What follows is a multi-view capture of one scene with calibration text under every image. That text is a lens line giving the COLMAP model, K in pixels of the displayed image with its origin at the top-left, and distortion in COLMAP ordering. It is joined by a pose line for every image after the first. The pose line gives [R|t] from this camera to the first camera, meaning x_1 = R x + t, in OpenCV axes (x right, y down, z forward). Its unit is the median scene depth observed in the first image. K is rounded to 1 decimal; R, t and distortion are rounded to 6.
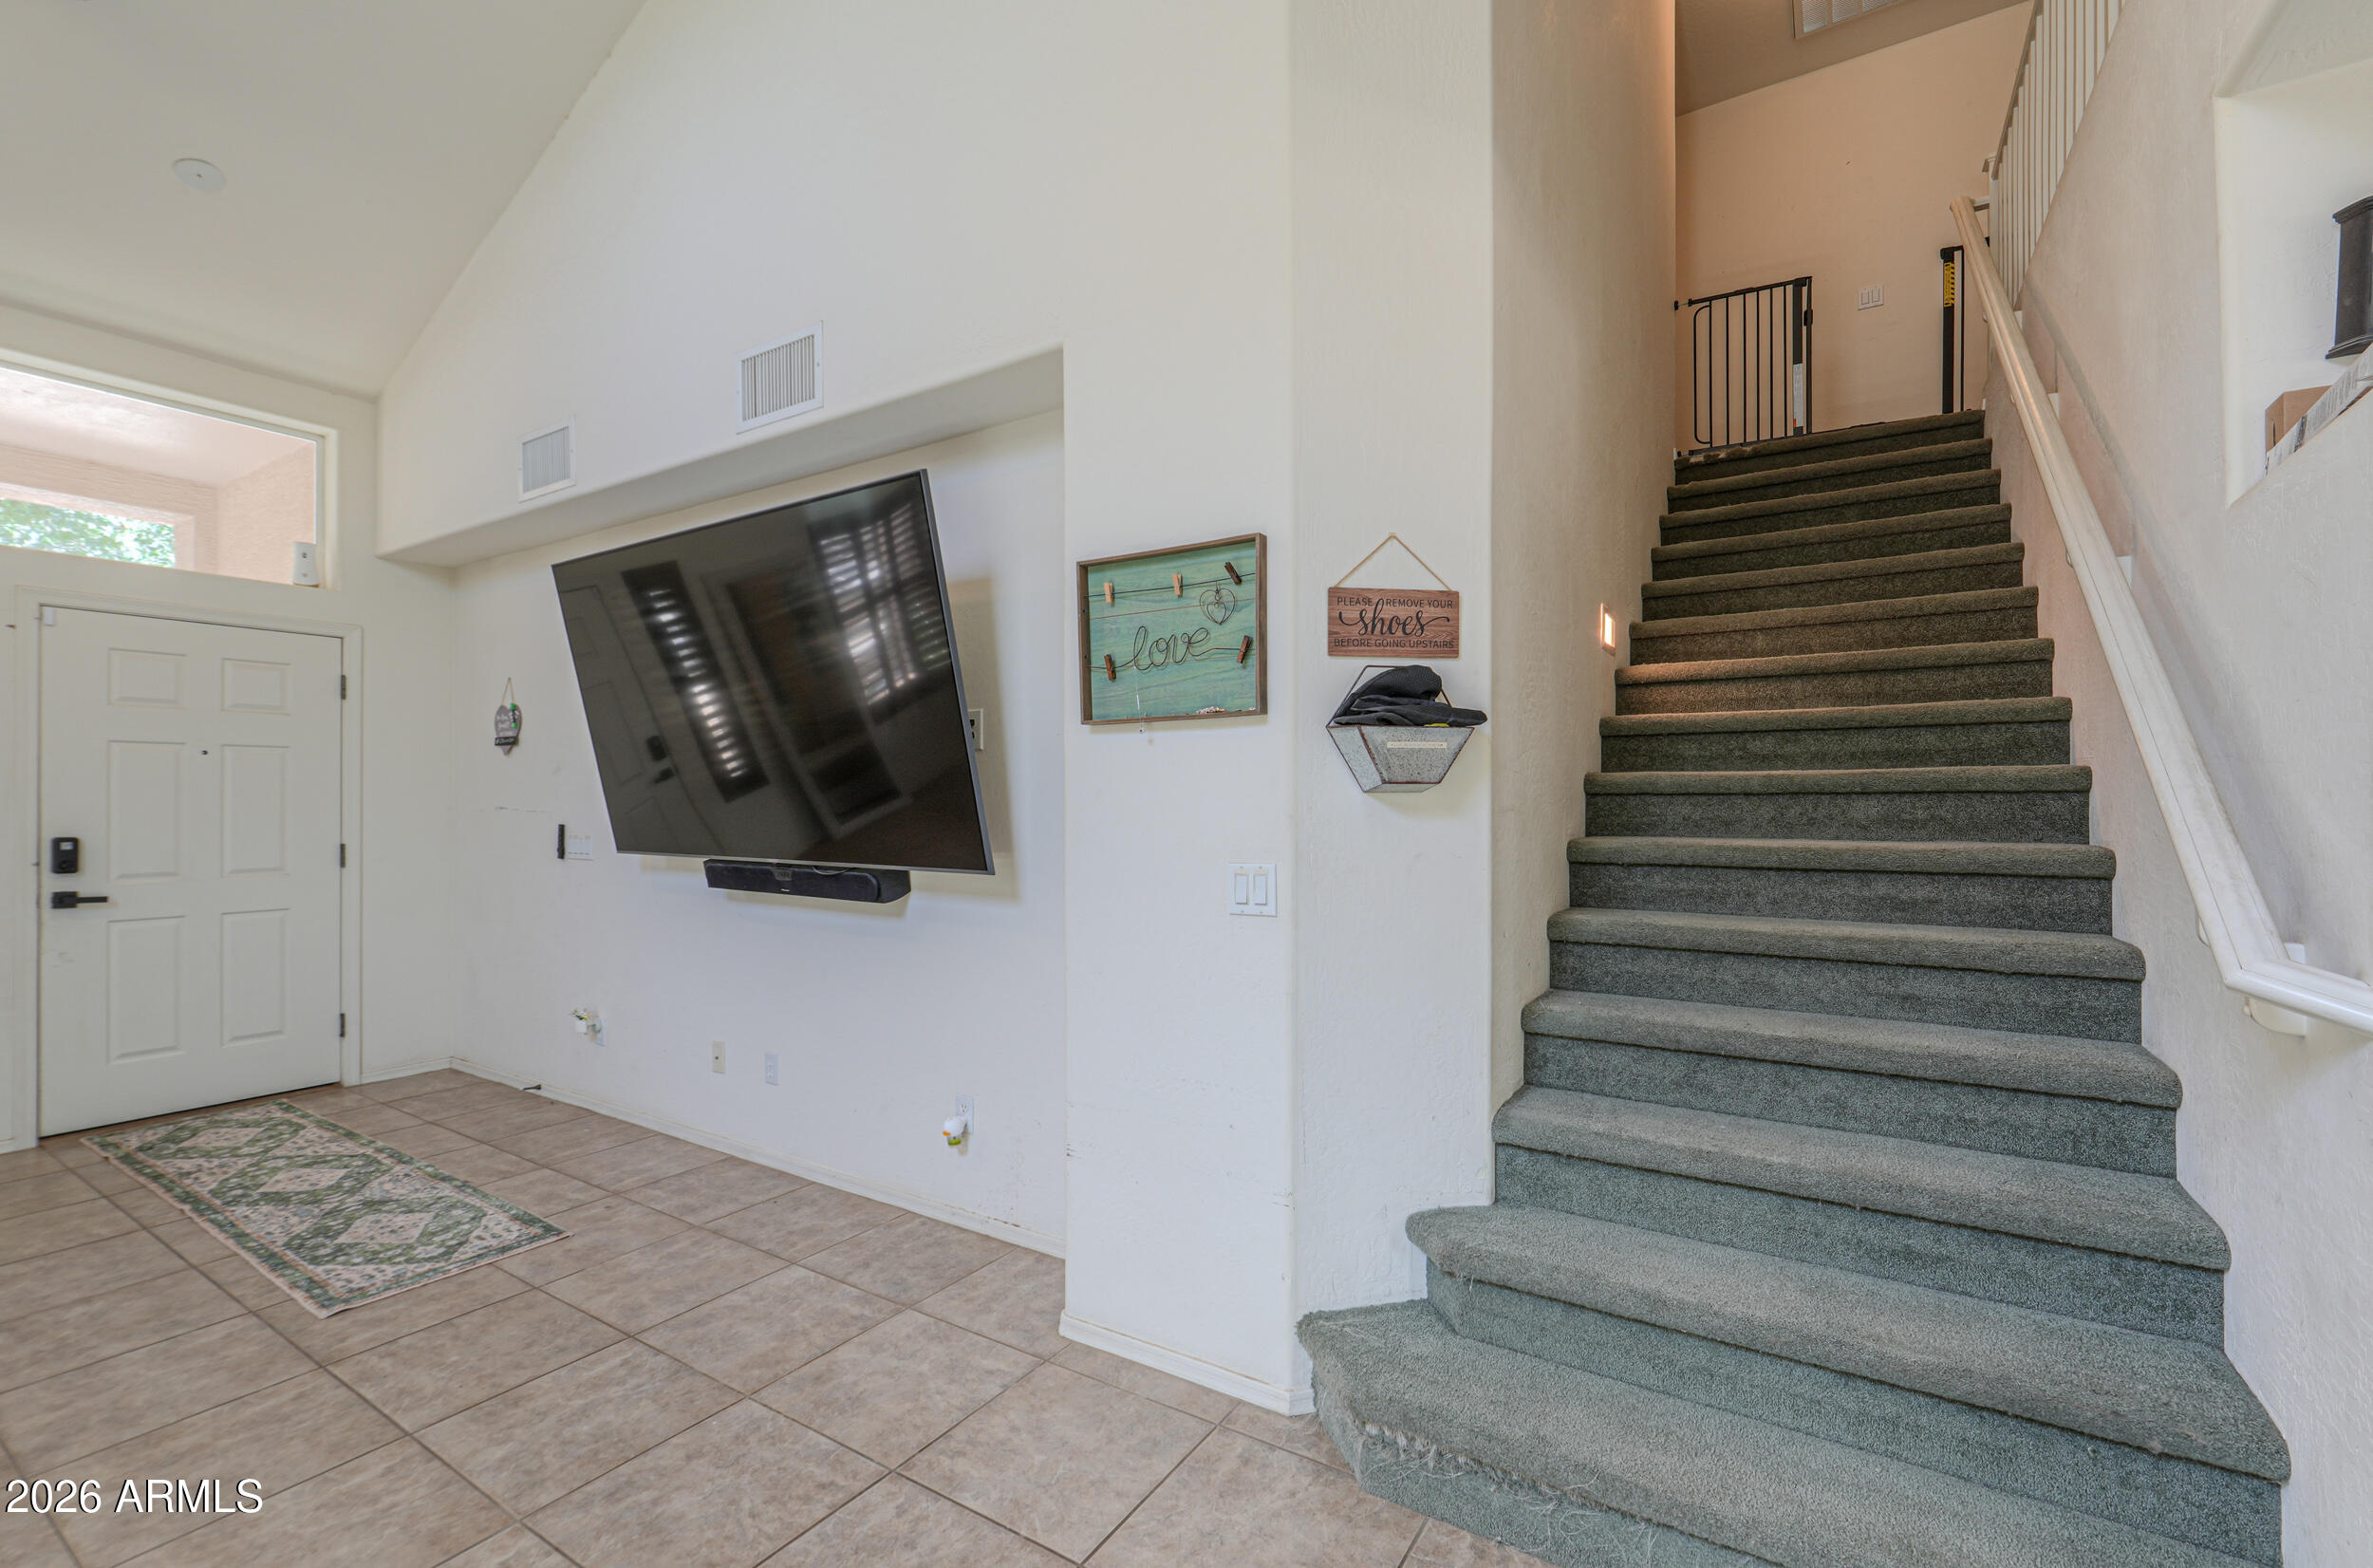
lens RADIAL K [[984.2, 0, 1215.5], [0, 984.2, 795.3], [0, 0, 1]] dist [-0.001697, -0.000512]
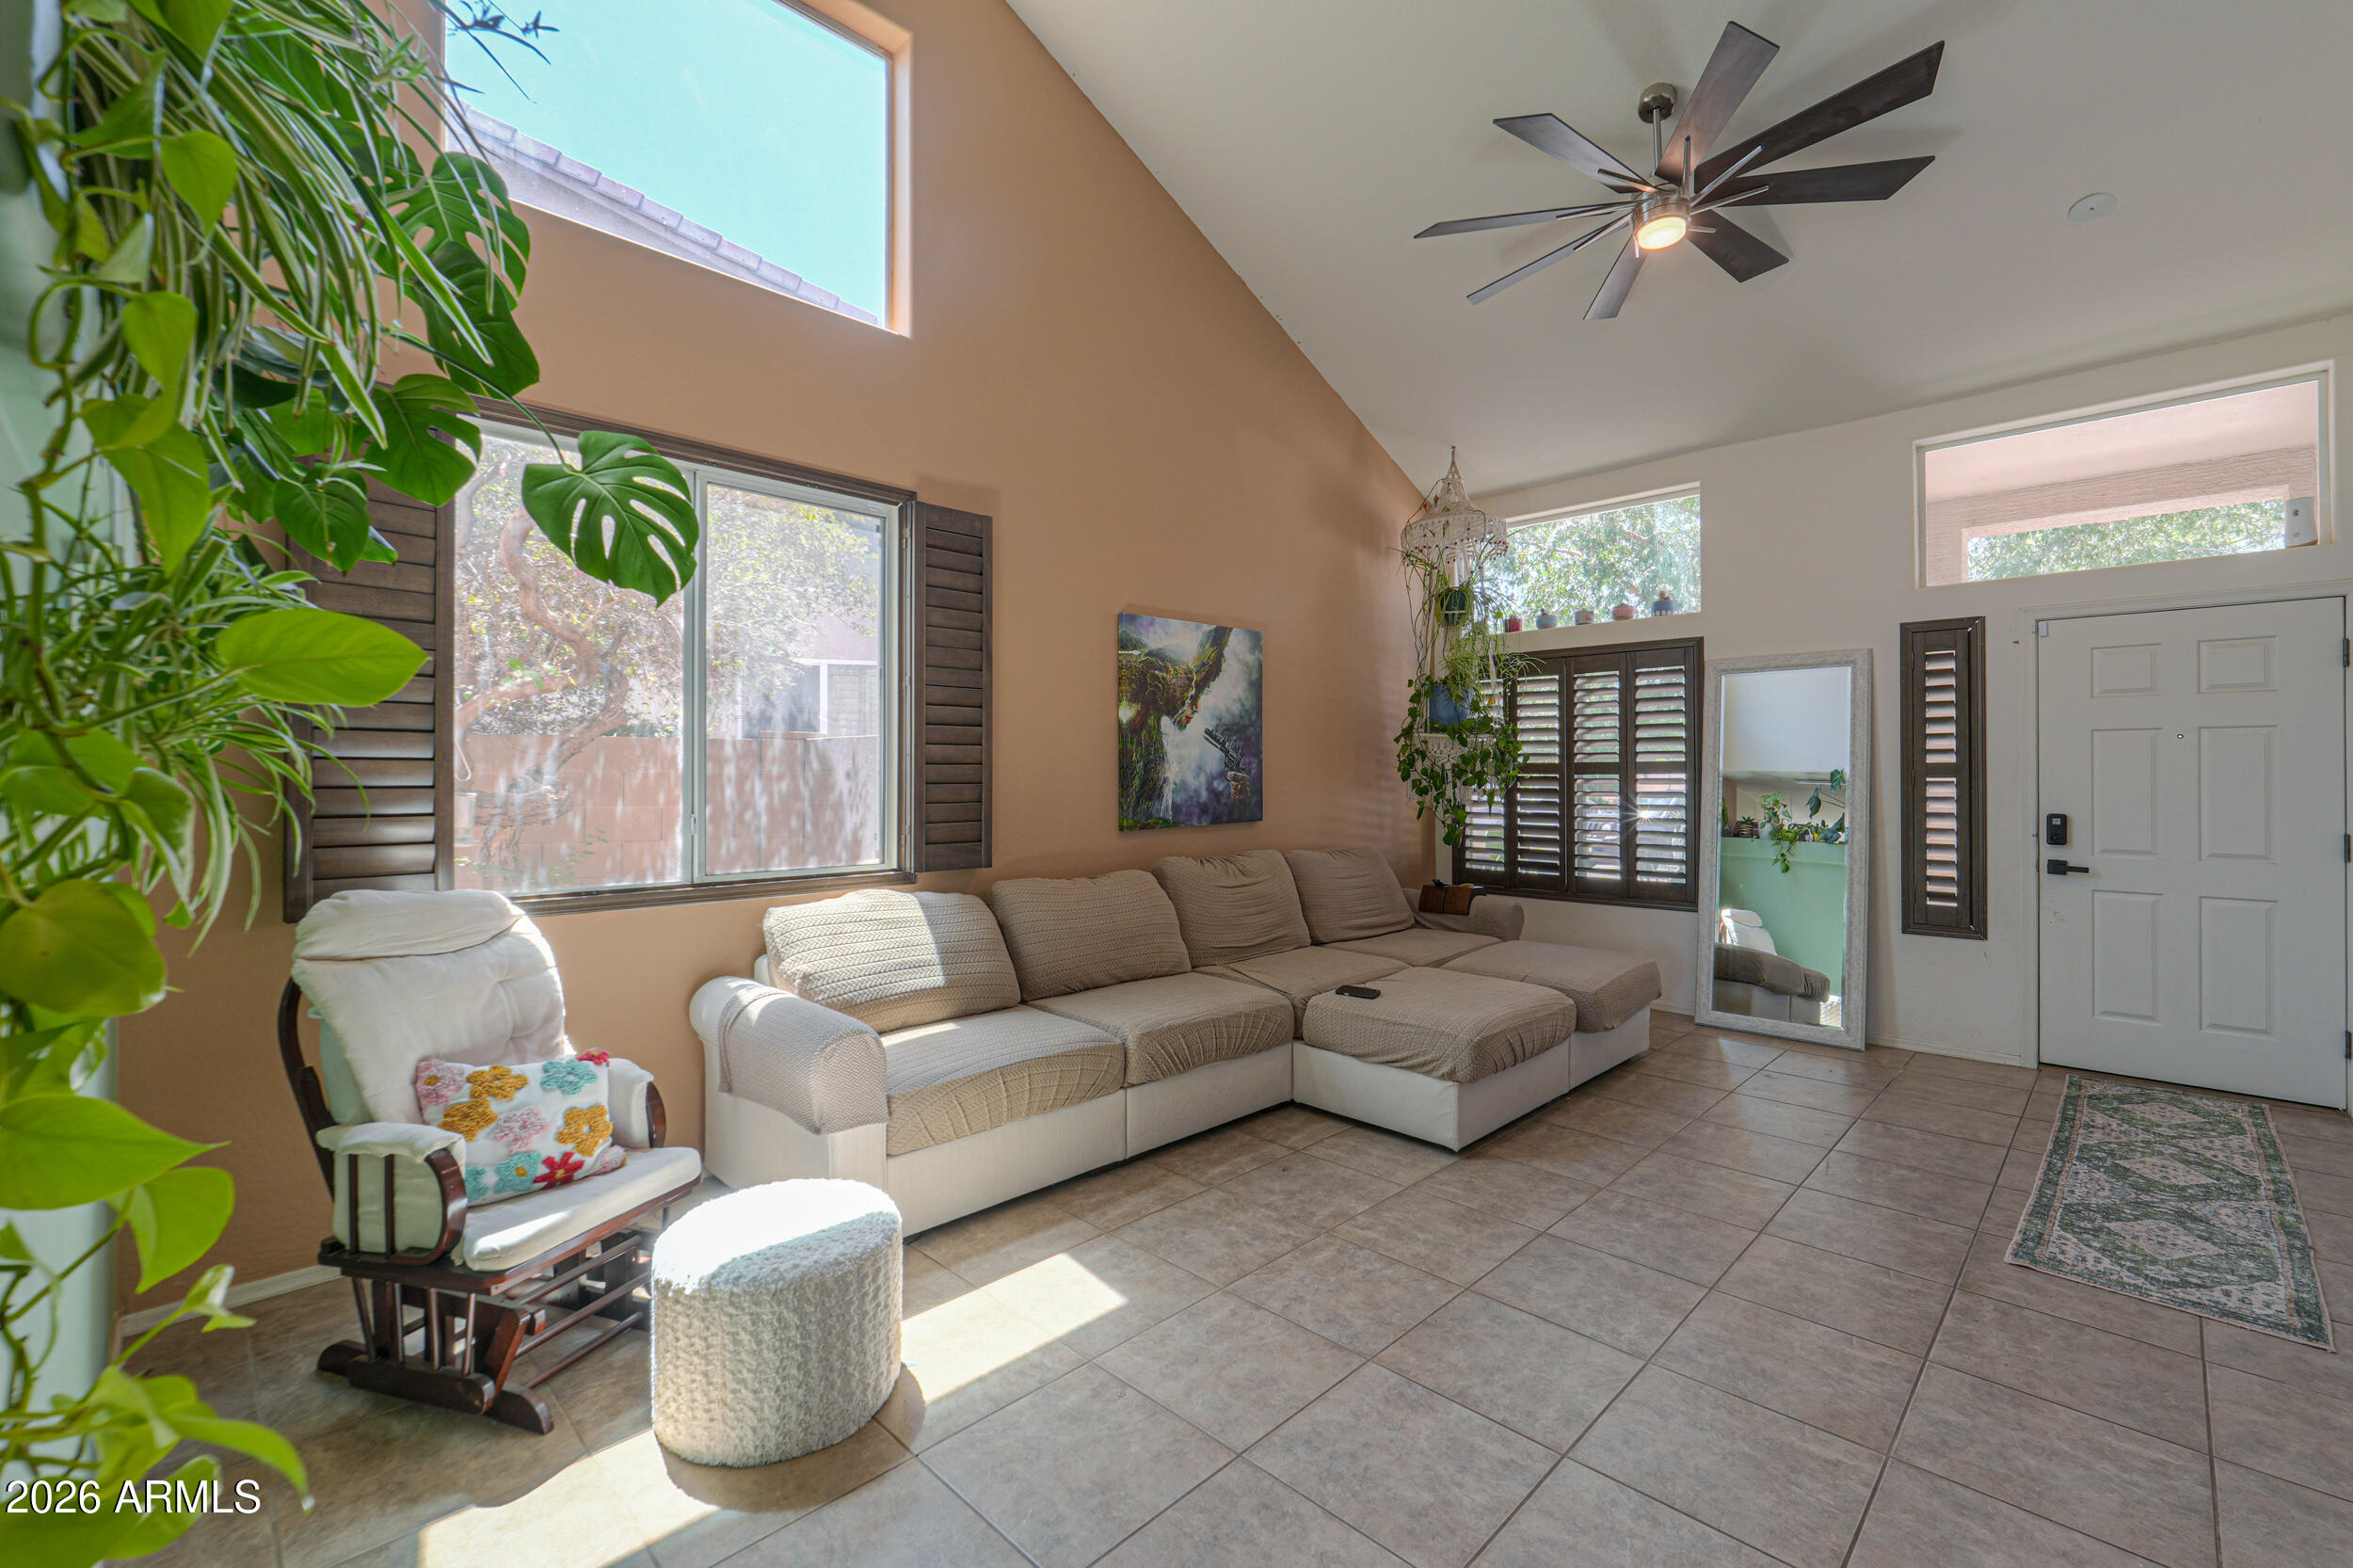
lens RADIAL K [[1026.7, 0, 1147.1], [0, 1026.7, 768.7], [0, 0, 1]] dist [0.001798, 0.000282]
pose [[-0.237450, -0.004559, -0.971389, 0.380080], [0.003972, 0.999976, -0.005664, -0.011992], [0.971392, -0.005203, -0.237426, 0.304518]]
